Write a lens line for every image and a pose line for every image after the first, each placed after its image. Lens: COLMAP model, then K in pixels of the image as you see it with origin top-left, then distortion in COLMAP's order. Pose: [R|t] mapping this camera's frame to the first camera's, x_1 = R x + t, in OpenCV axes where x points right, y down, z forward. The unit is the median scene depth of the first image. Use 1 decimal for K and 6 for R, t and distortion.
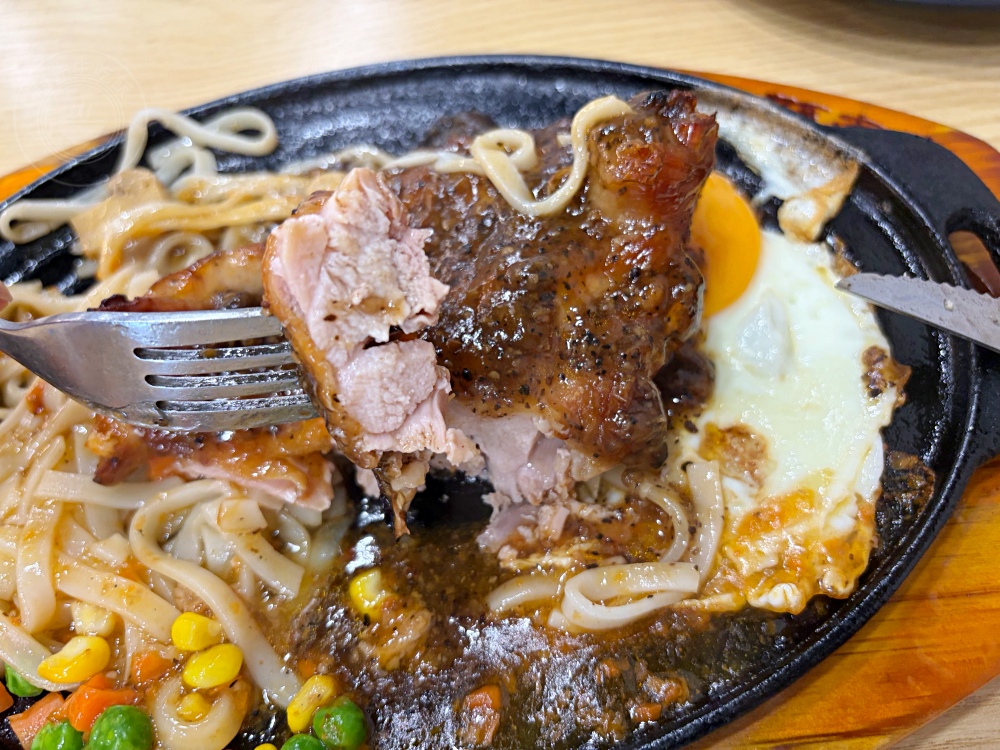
lens RADIAL K [[751.3, 0, 501.2], [0, 751.3, 375.8], [0, 0, 1]] dist [-0.044915, -0.008589]
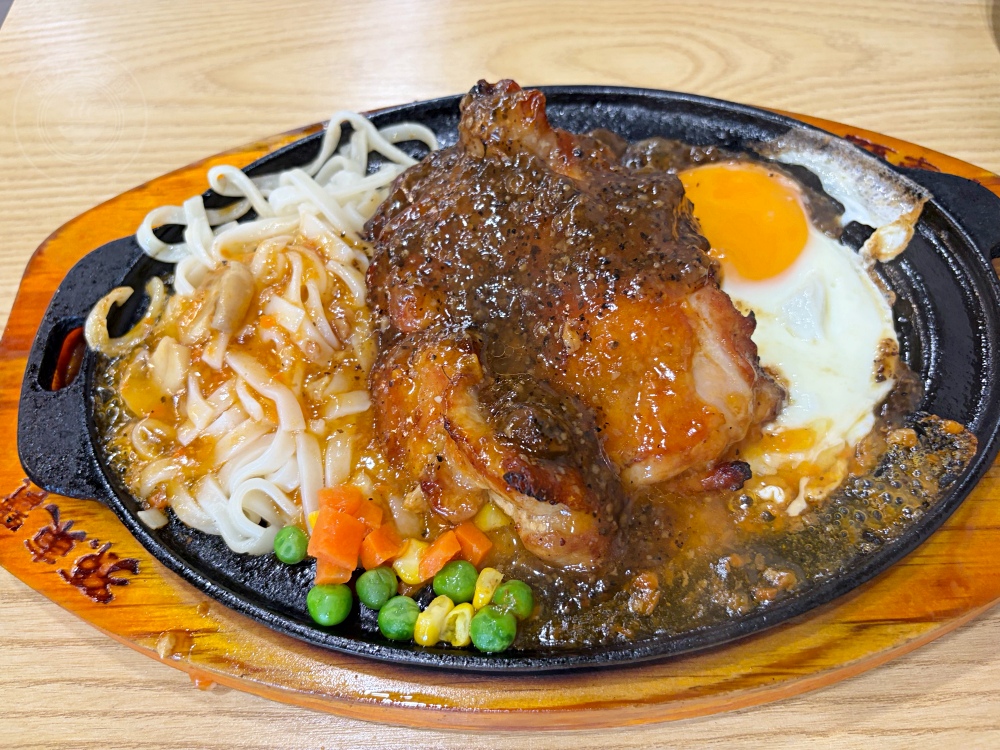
lens RADIAL K [[769.5, 0, 509.5], [0, 769.5, 370.2], [0, 0, 1]] dist [0.010574, -0.047837]
pose [[0.997320, 0.062217, 0.038498, -0.257408], [-0.062228, 0.998062, -0.000906, 0.051205], [-0.038480, -0.001492, 0.999258, -0.289257]]
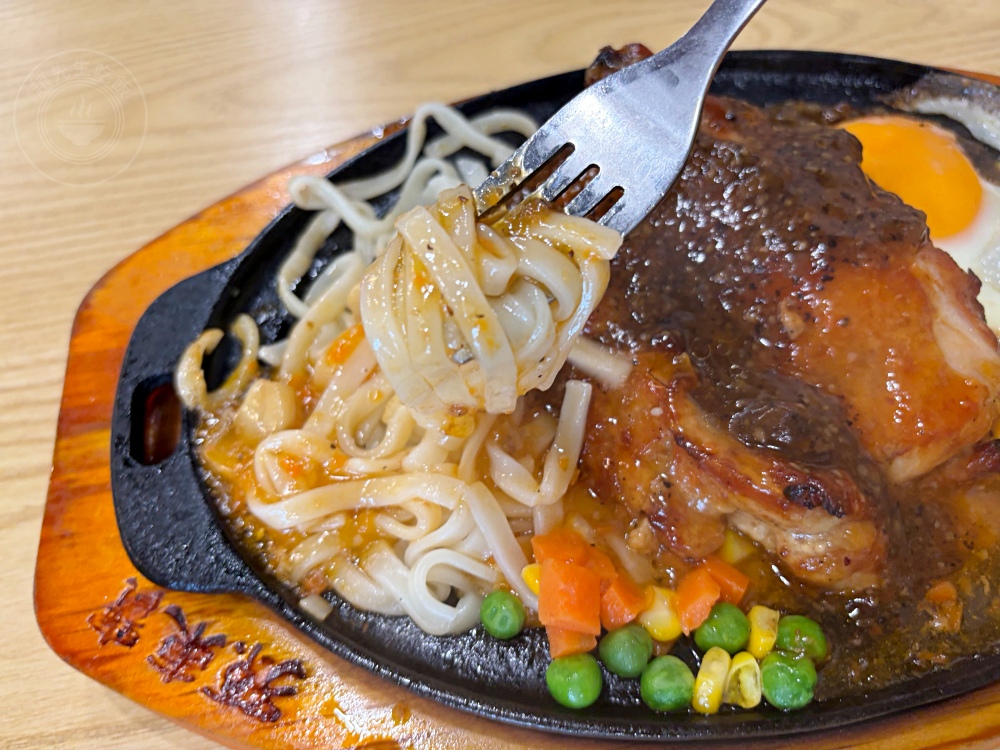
lens RADIAL K [[769.5, 0, 495.5], [0, 769.5, 378.8], [0, 0, 1]] dist [0.010574, -0.047837]
pose [[0.992515, -0.058186, 0.107372, -0.595536], [0.062263, 0.997445, -0.035016, 0.079903], [-0.105060, 0.041440, 0.993602, -0.070716]]
